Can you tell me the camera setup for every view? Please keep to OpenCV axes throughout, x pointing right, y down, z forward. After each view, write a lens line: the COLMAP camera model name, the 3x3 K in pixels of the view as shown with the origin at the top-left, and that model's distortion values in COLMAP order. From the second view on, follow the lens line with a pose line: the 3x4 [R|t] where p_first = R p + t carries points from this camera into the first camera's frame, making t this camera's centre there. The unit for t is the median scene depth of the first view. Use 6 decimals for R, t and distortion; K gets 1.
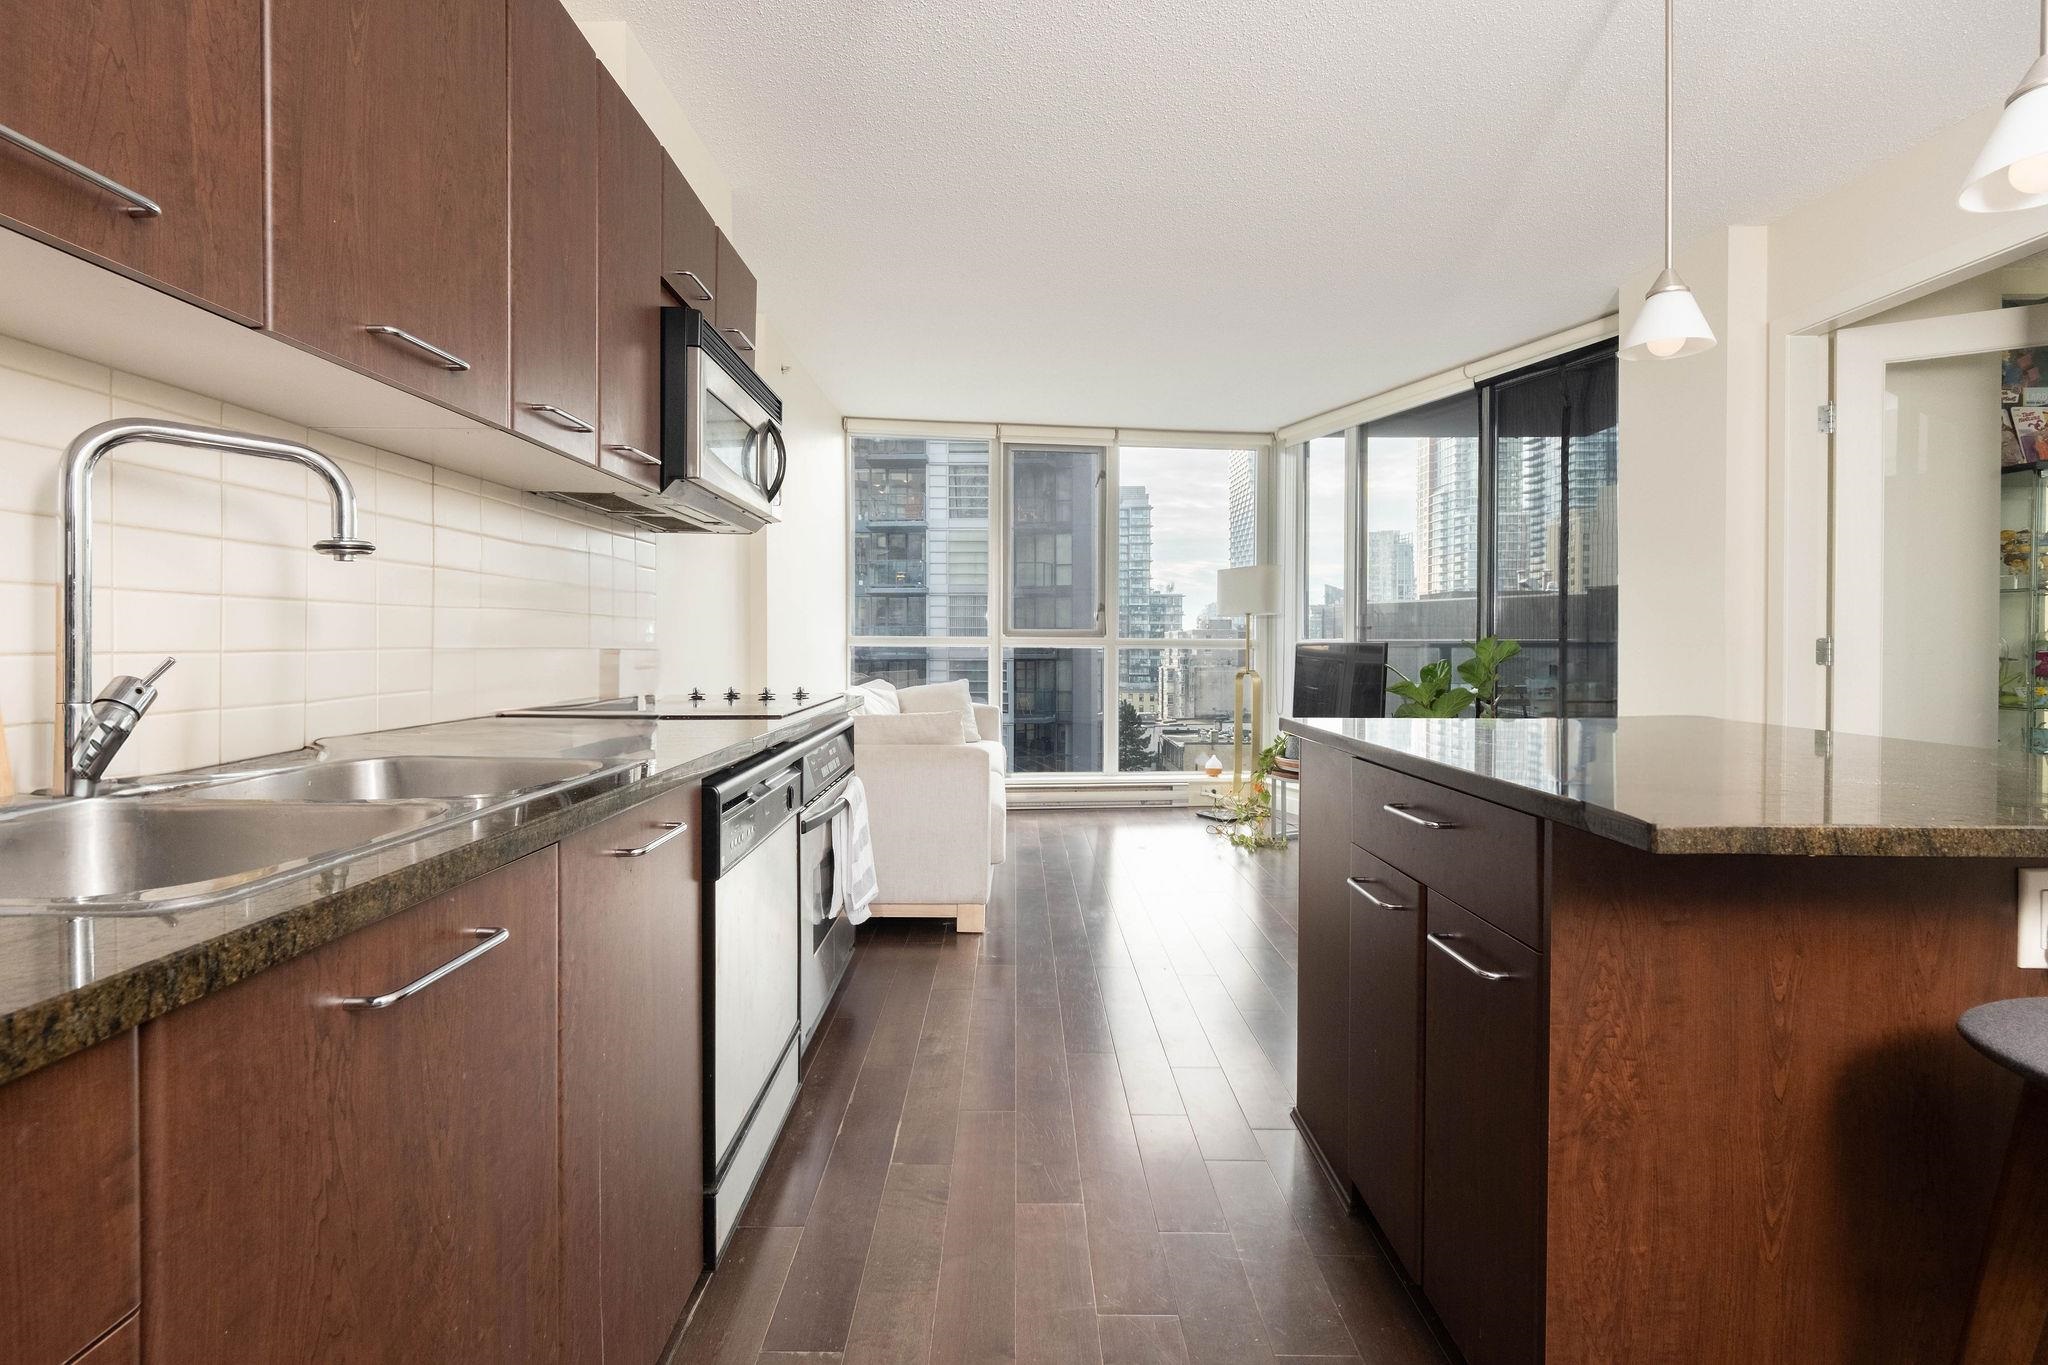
lens RADIAL K [[894.2, 0, 1022.5], [0, 894.2, 652.0], [0, 0, 1]] dist [-0.000729, 0.000156]
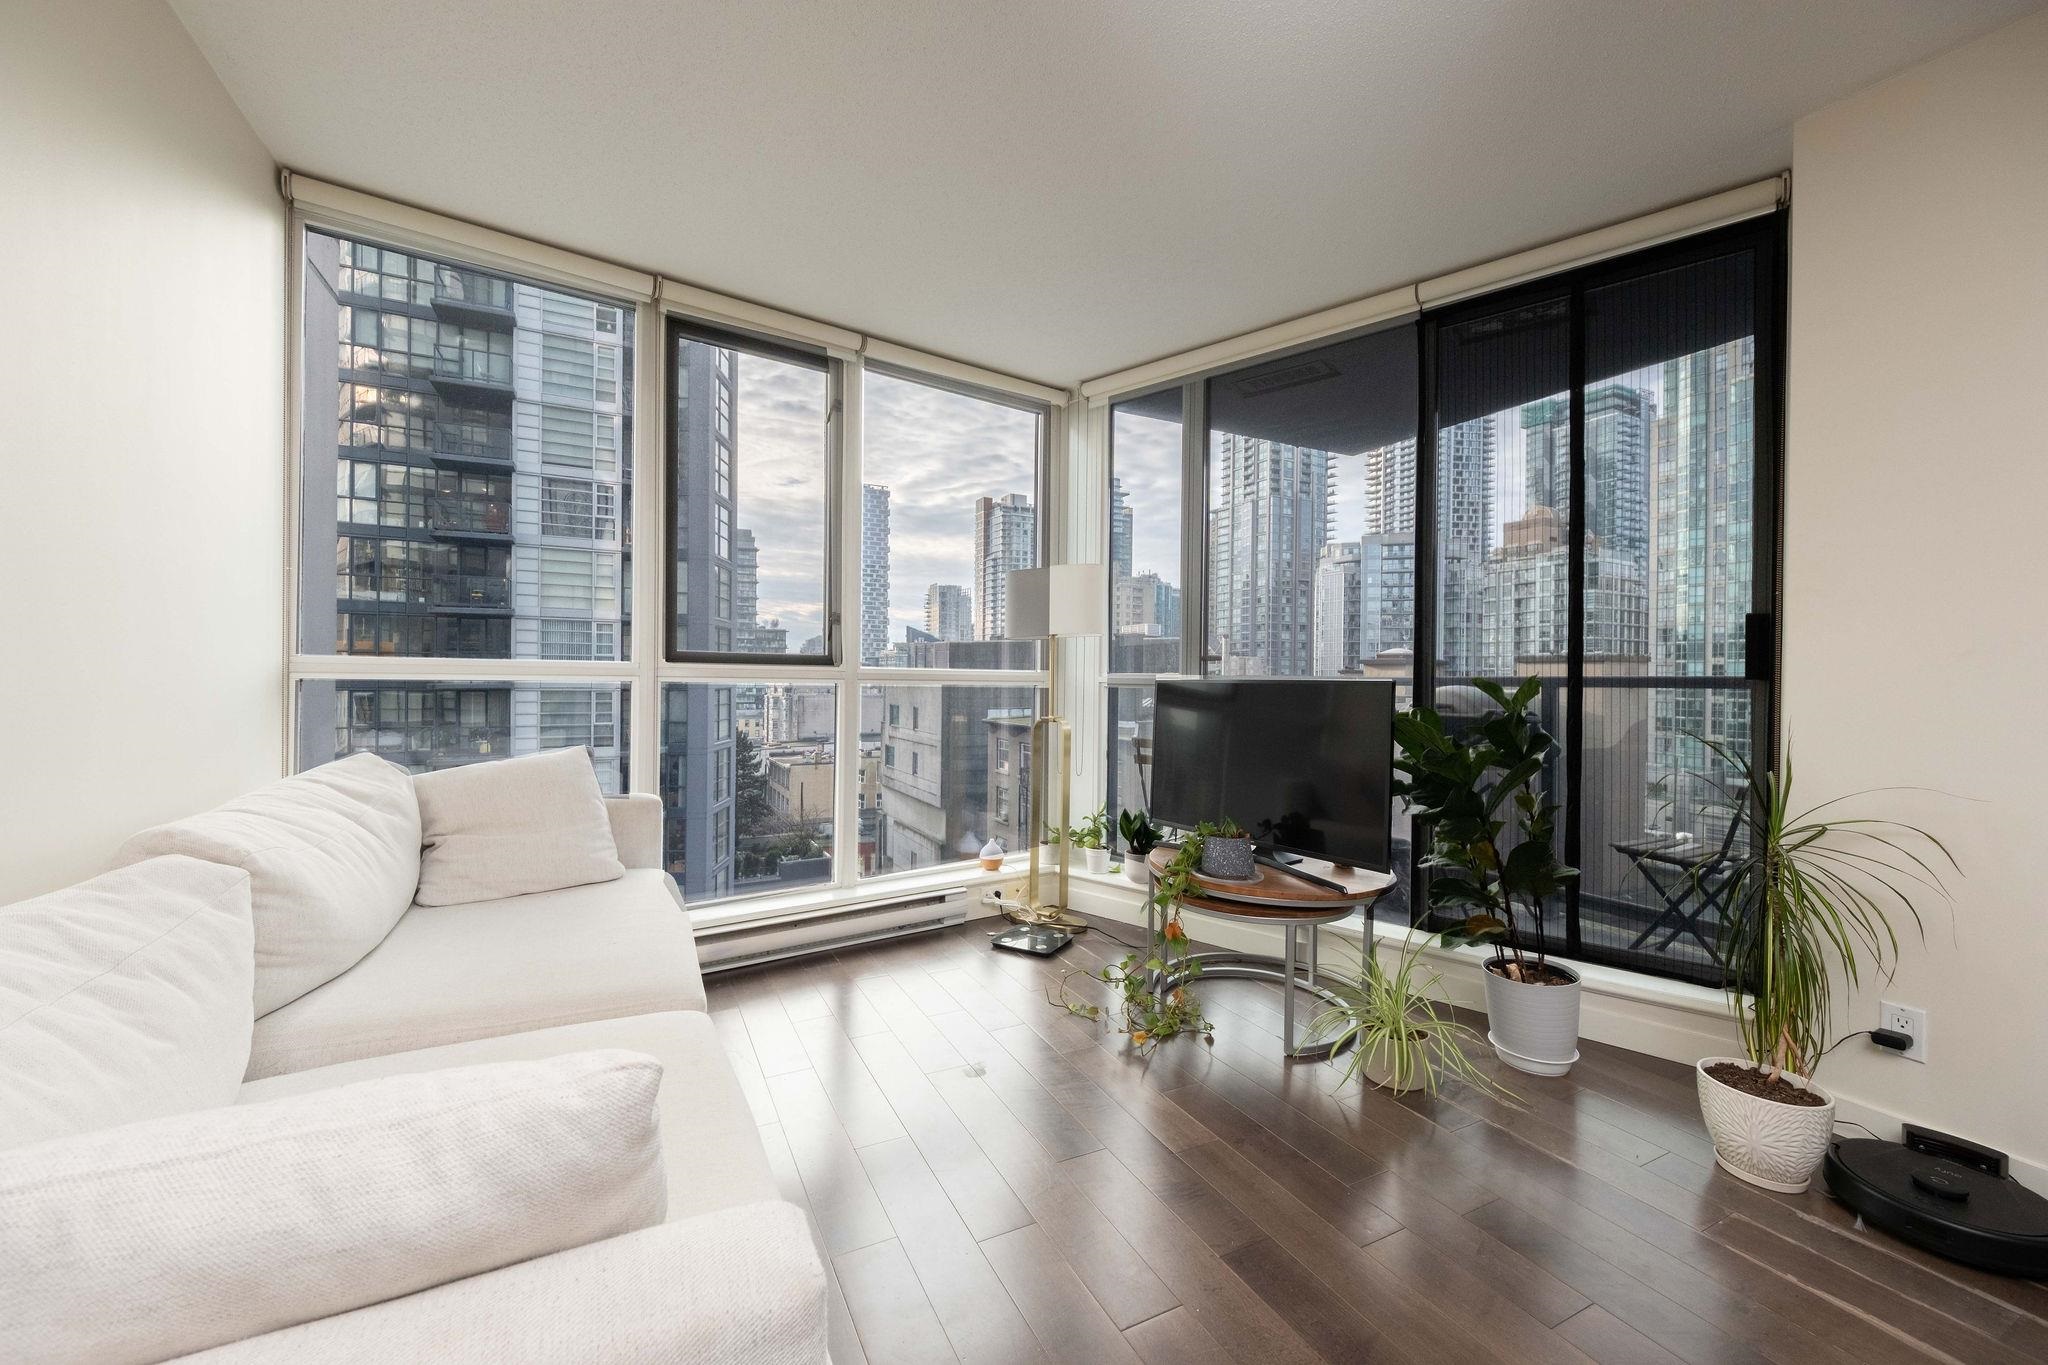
lens RADIAL K [[786.4, 0, 1024.0], [0, 786.4, 682.5], [0, 0, 1]] dist [0.006884, -0.000013]
pose [[0.892274, 0.006386, 0.451448, -0.092016], [-0.006736, 0.999977, -0.000830, -0.015059], [-0.451443, -0.002300, 0.892297, 1.006131]]
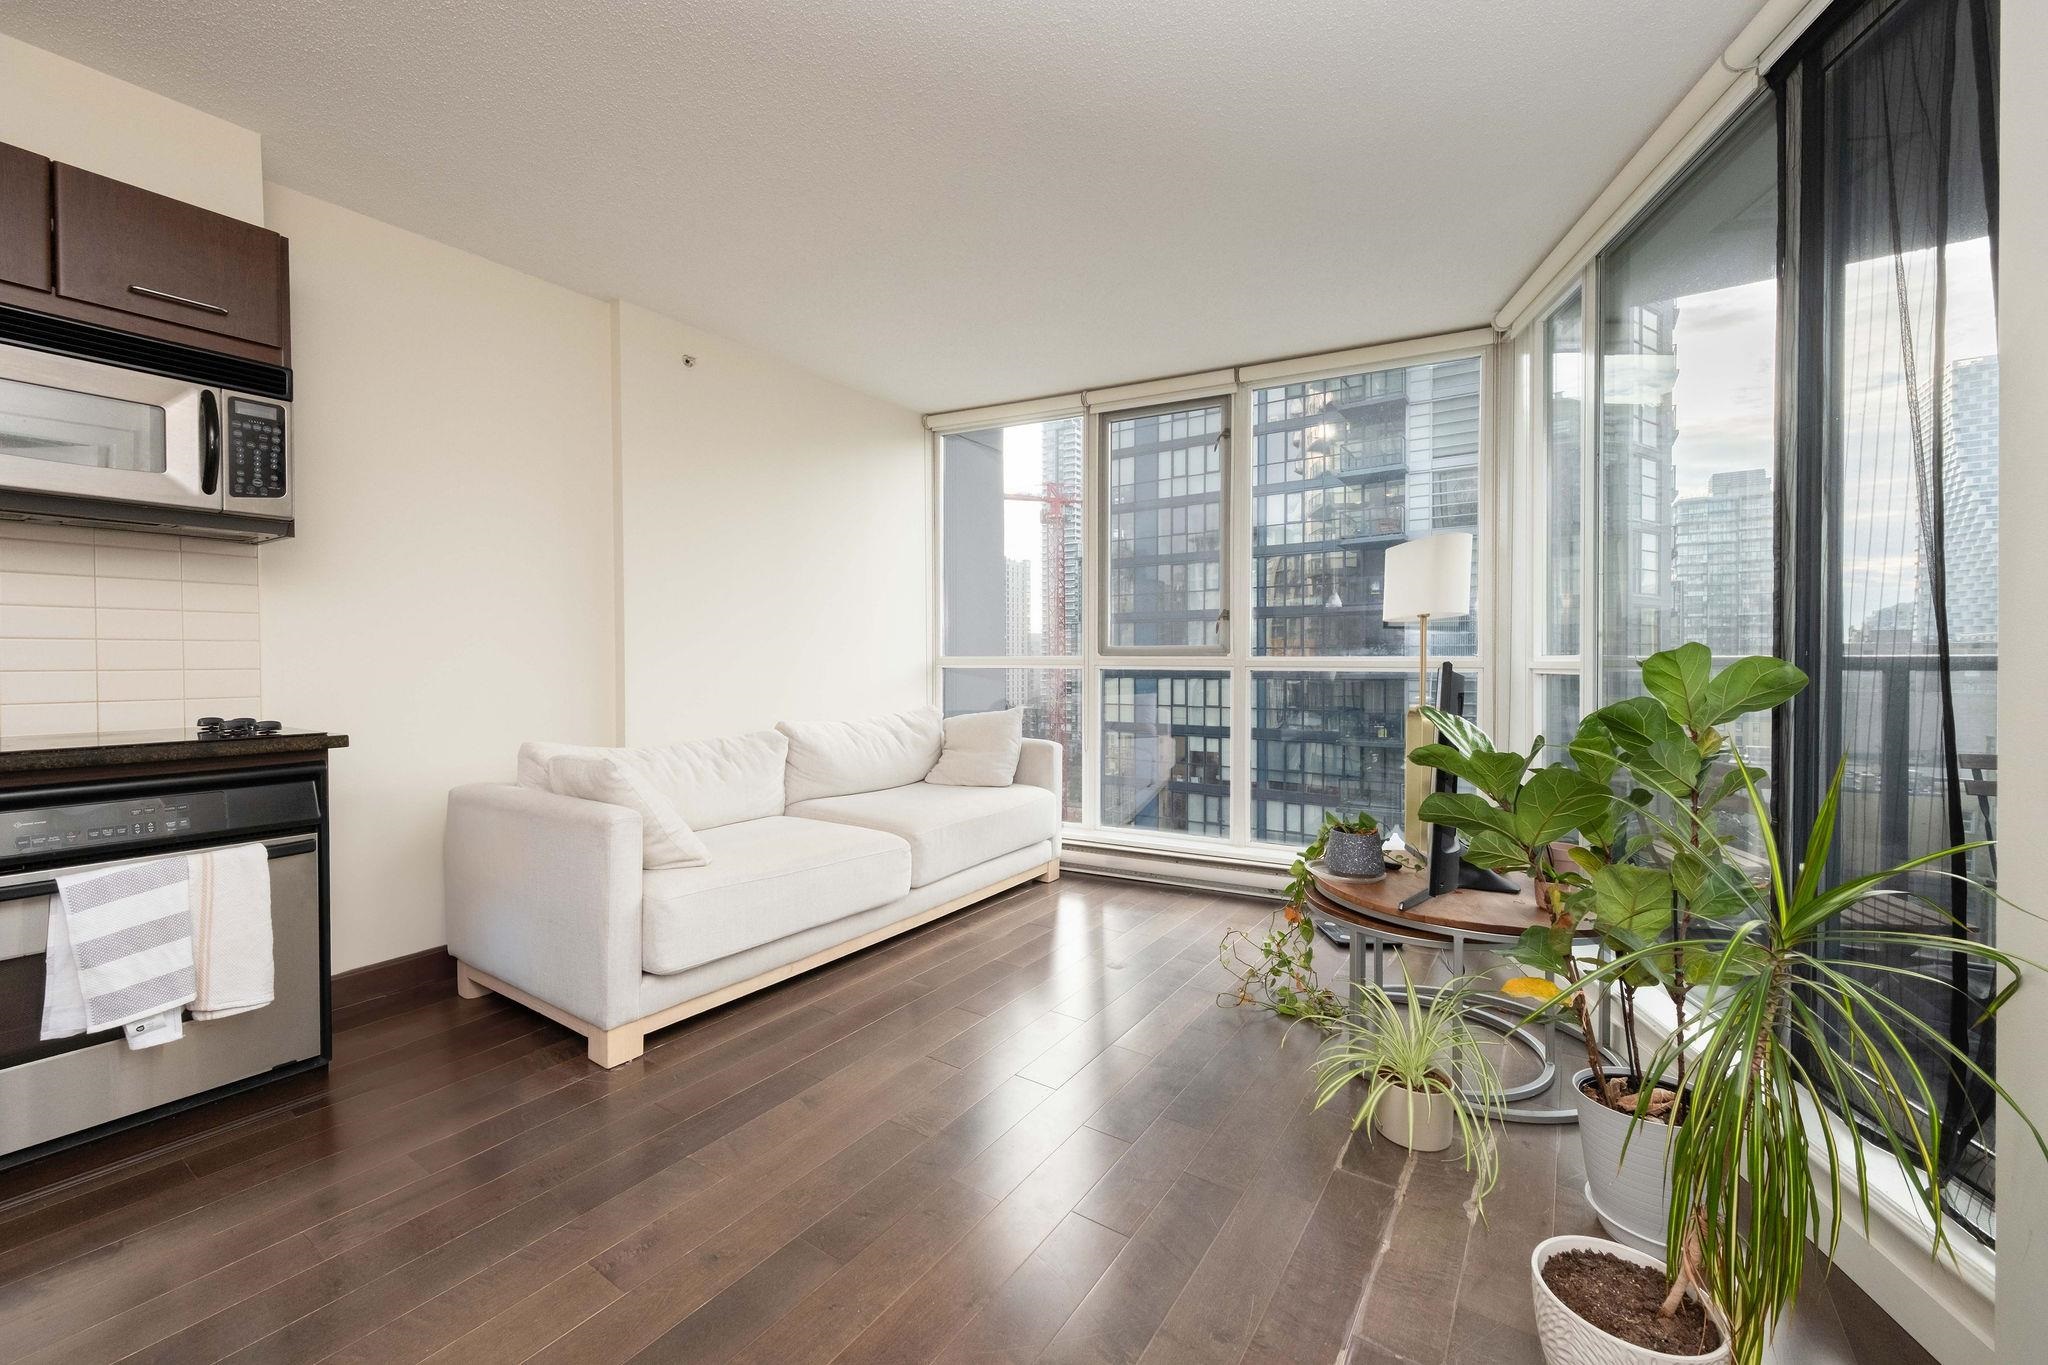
lens RADIAL K [[816.6, 0, 1010.3], [0, 816.6, 670.1], [0, 0, 1]] dist [0.007182, -0.000052]
pose [[0.823895, 0.004774, -0.566723, 0.723067], [-0.004675, 0.999988, 0.001627, -0.011378], [0.566724, 0.001309, 0.823907, 0.770040]]
